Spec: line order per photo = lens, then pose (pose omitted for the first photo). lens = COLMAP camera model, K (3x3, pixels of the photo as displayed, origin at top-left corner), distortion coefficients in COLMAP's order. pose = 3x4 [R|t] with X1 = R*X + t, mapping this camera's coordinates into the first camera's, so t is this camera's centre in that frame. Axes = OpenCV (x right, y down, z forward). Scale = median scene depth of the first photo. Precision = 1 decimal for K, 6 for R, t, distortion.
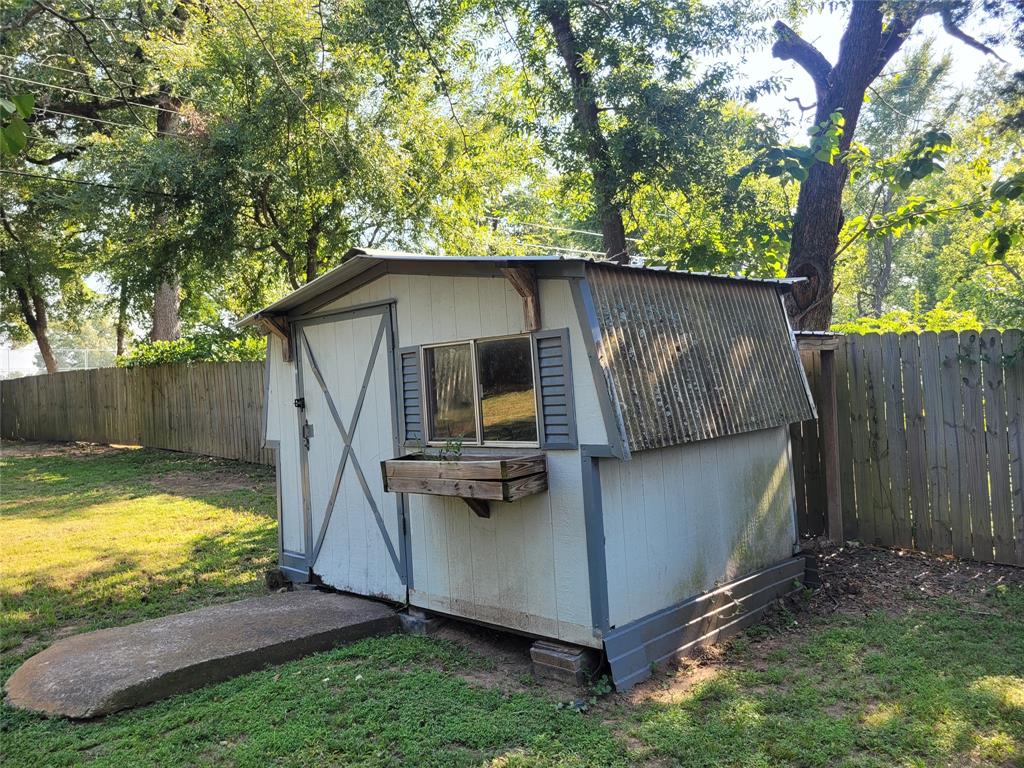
lens RADIAL K [[769.3, 0, 514.1], [0, 769.3, 381.5], [0, 0, 1]] dist [0.049805, -0.050796]
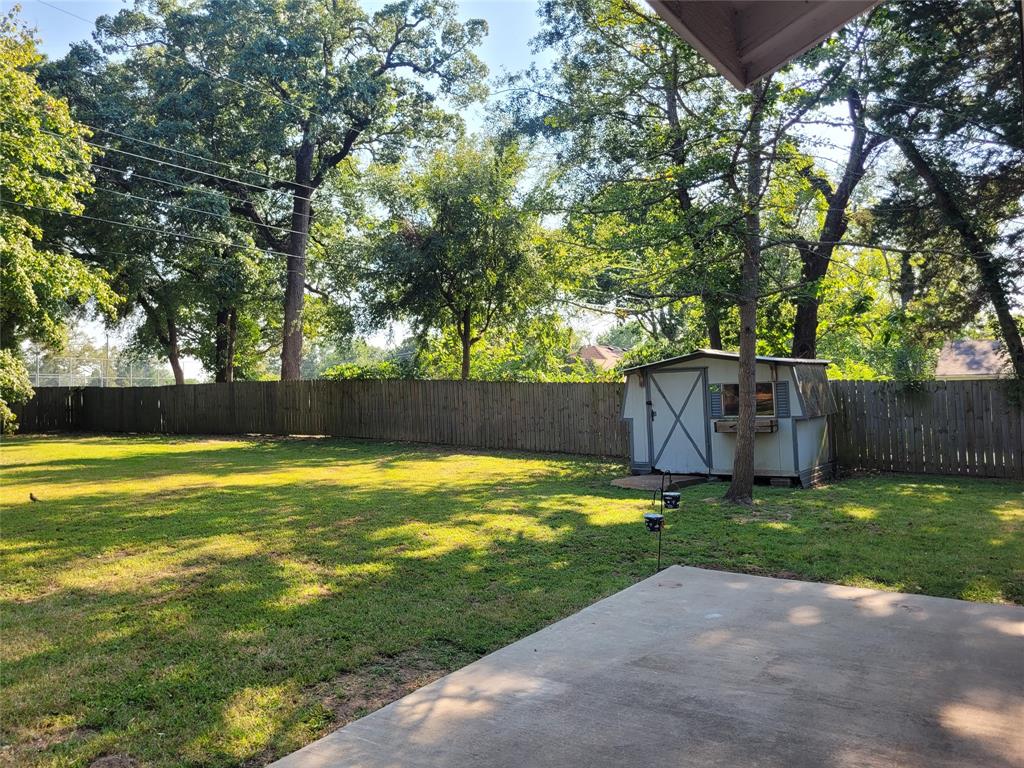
lens RADIAL K [[769.3, 0, 510.2], [0, 769.3, 384.2], [0, 0, 1]] dist [0.049805, -0.050796]
pose [[0.986468, 0.024036, 0.162183, -1.302085], [-0.021185, 0.999590, -0.019286, 0.027813], [-0.162580, 0.015589, 0.986572, -1.648102]]
